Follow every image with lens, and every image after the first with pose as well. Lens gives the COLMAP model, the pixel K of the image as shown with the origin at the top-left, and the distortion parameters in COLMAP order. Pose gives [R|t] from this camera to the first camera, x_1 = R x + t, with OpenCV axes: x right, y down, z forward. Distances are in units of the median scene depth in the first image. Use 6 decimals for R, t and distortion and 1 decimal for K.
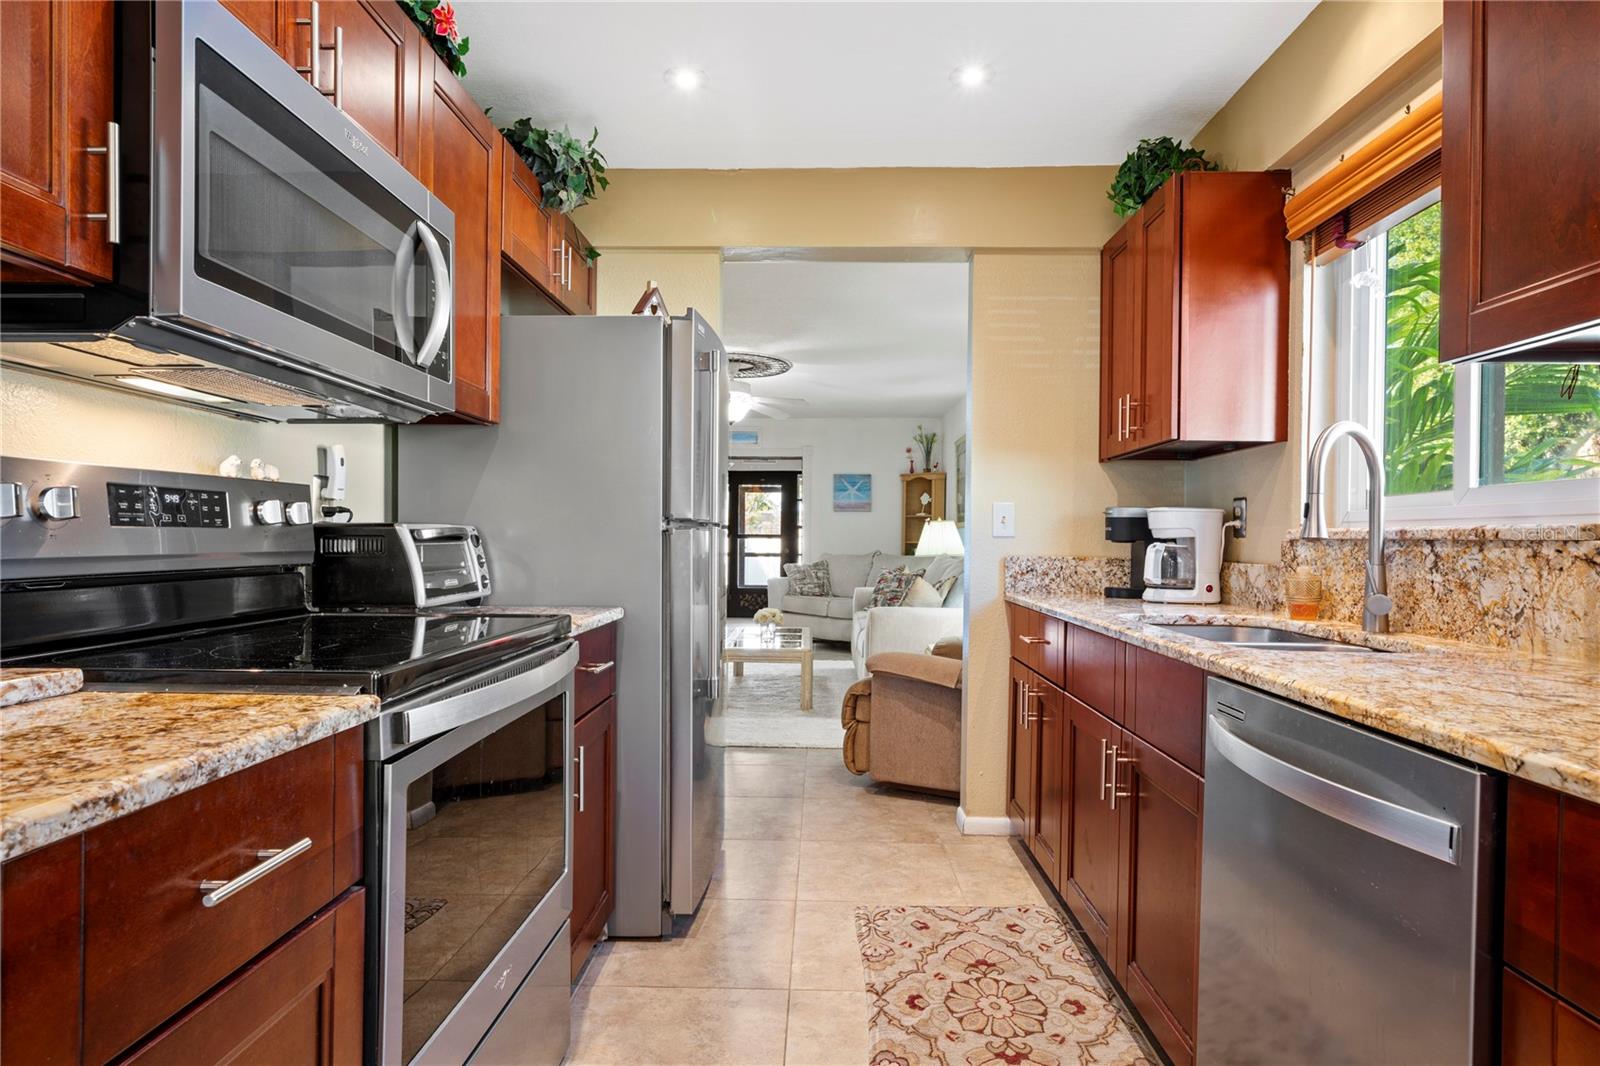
lens RADIAL K [[858.6, 0, 808.4], [0, 858.6, 539.5], [0, 0, 1]] dist [0.004762, -0.002664]
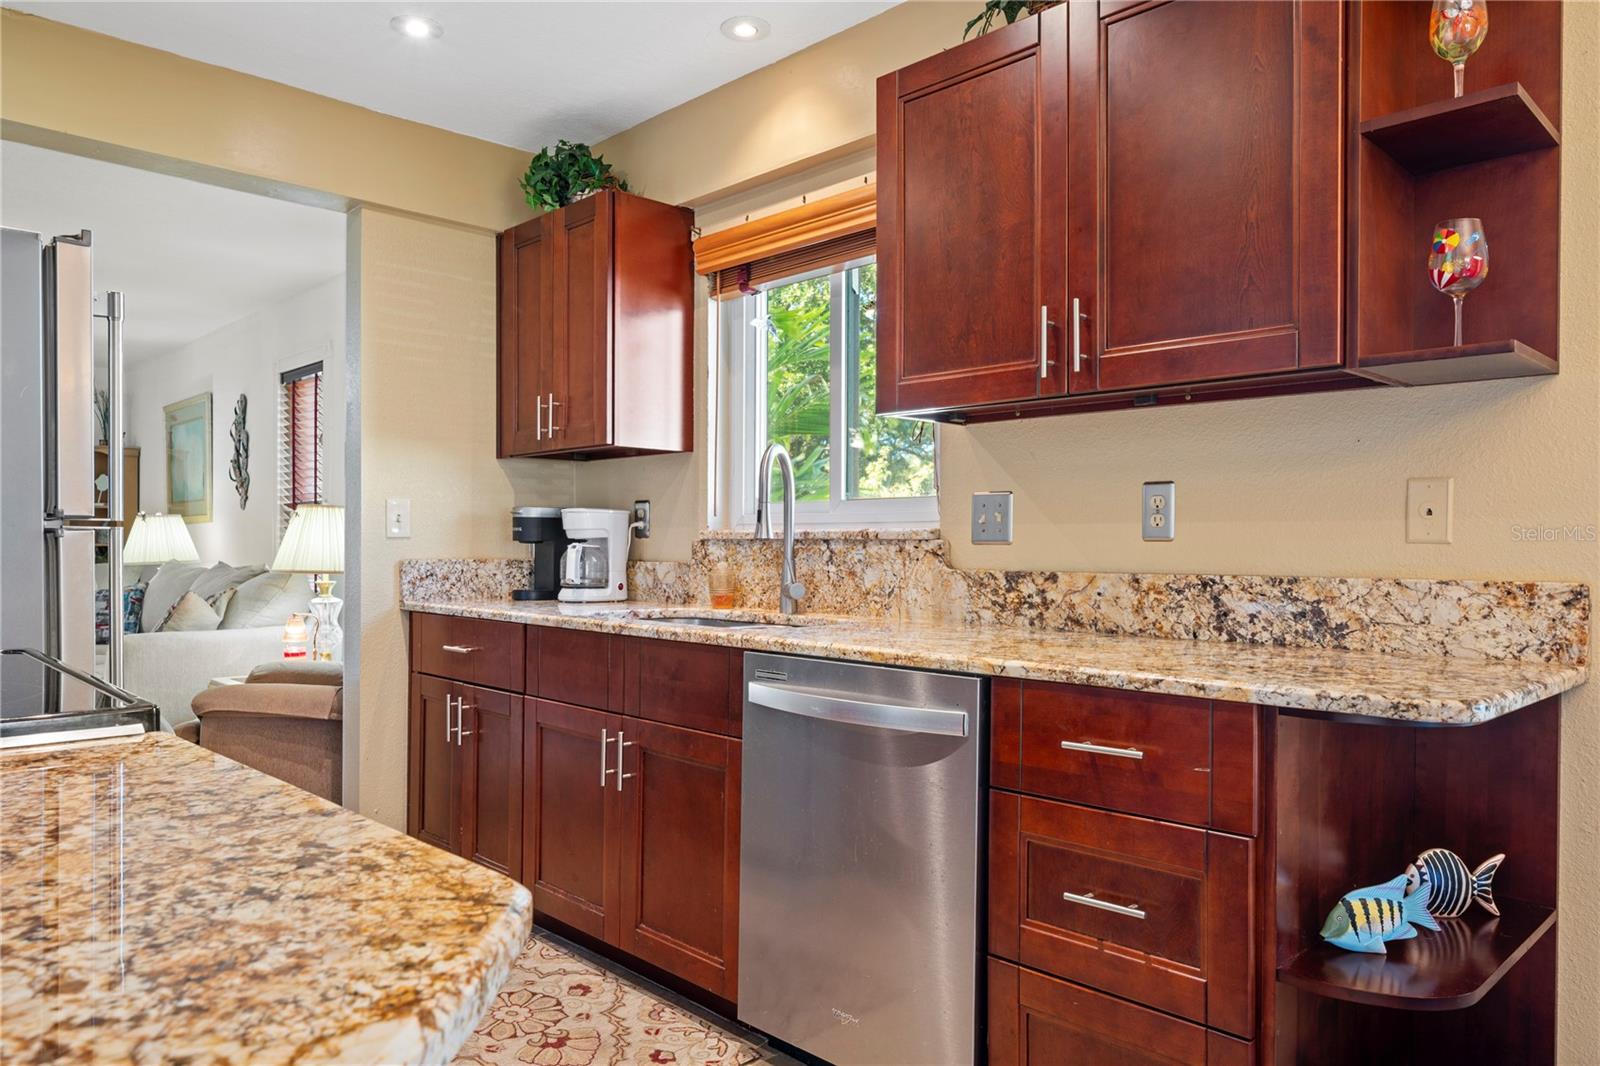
lens RADIAL K [[1062.0, 0, 805.5], [0, 1062.0, 548.5], [0, 0, 1]] dist [0.005895, 0.000579]
pose [[0.699499, -0.011609, 0.714540, -0.374751], [0.004624, 0.999921, 0.011718, -0.004211], [-0.714619, -0.004892, 0.699497, -0.084918]]
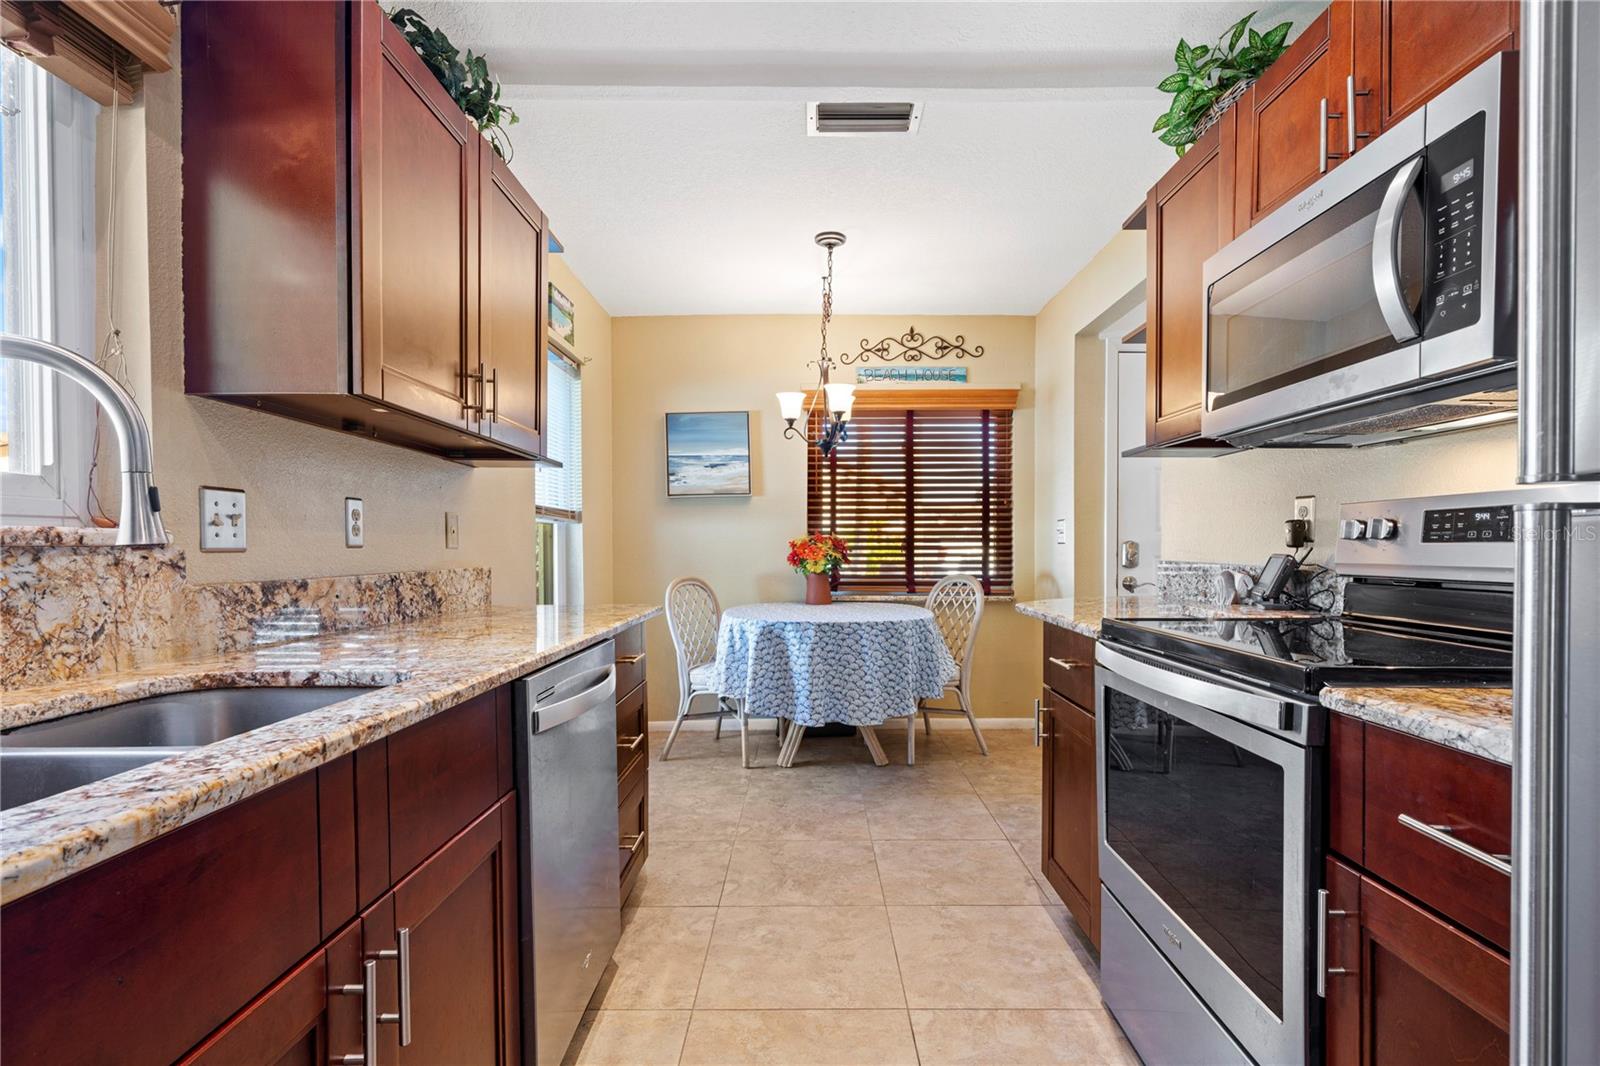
lens RADIAL K [[744.8, 0, 805.6], [0, 744.8, 553.1], [0, 0, 1]] dist [-0.000203, 0.001239]
pose [[-0.999876, -0.006068, -0.014505, 0.099492], [-0.006185, 0.999949, 0.008039, -0.001614], [0.014455, 0.008128, -0.999862, 1.275974]]
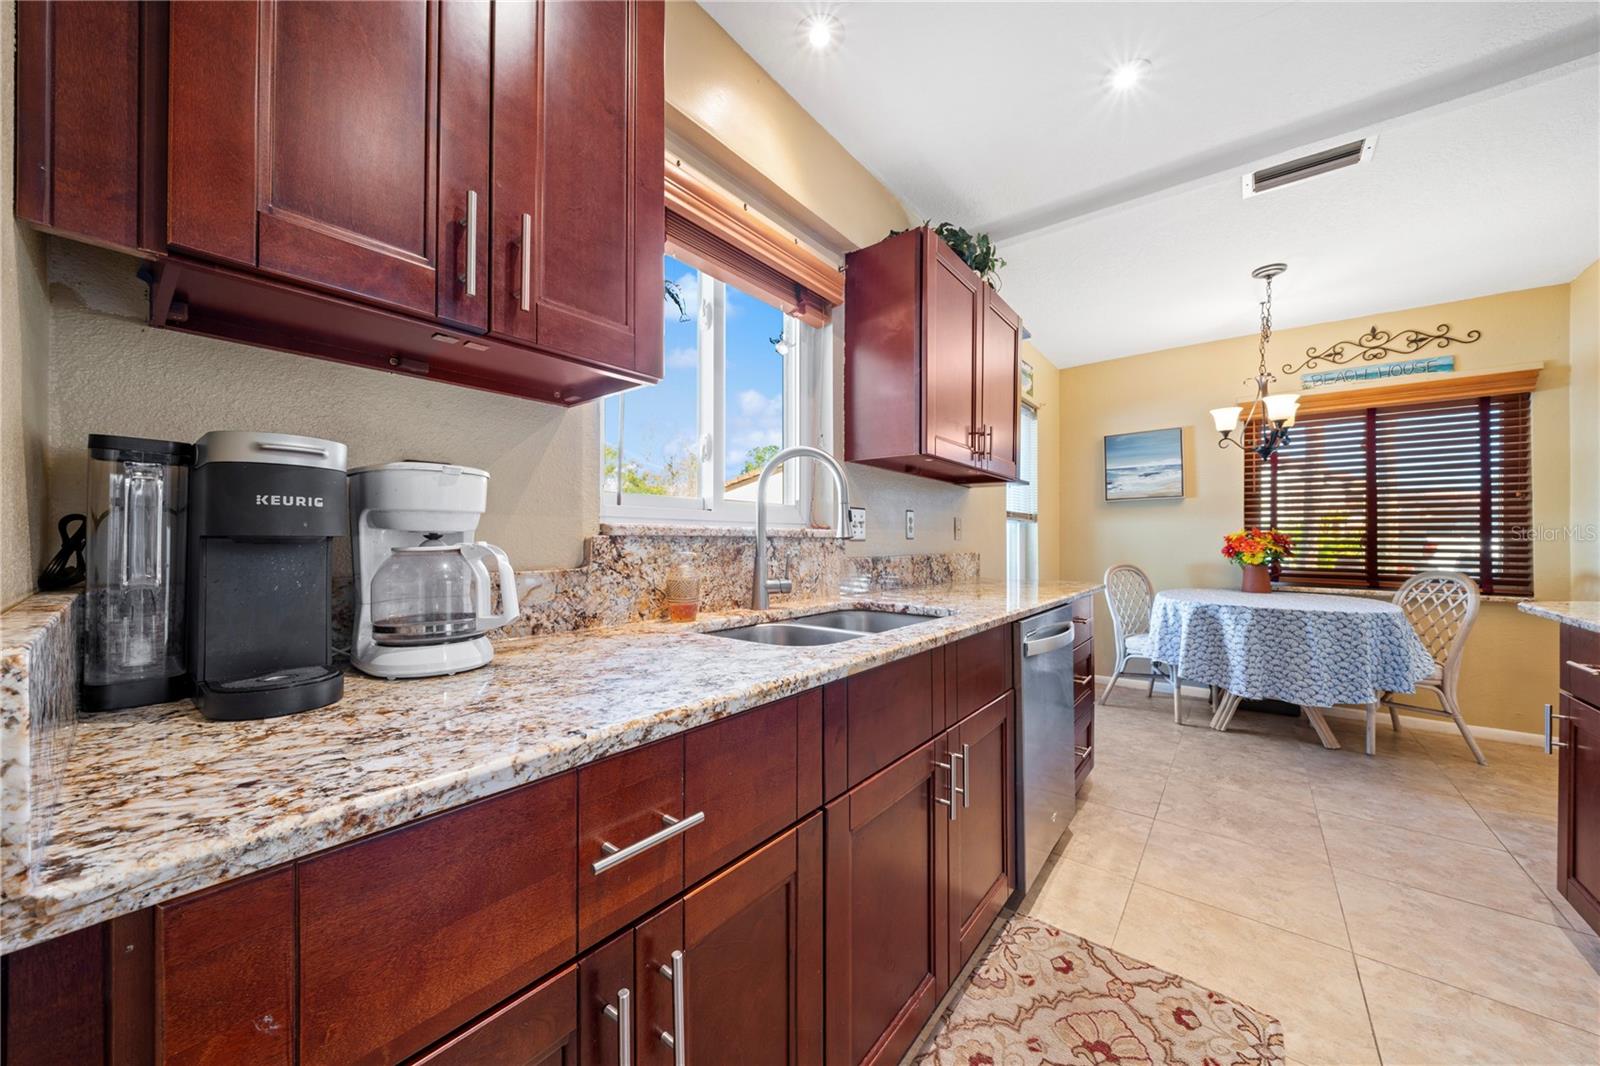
lens RADIAL K [[554.6, 0, 804.1], [0, 554.6, 534.2], [0, 0, 1]] dist [-0.007178, 0.000459]
pose [[-0.792227, -0.008431, 0.610169, 0.100187], [-0.012603, 0.999917, -0.002546, -0.002188], [-0.610097, -0.009707, -0.792267, 1.415668]]
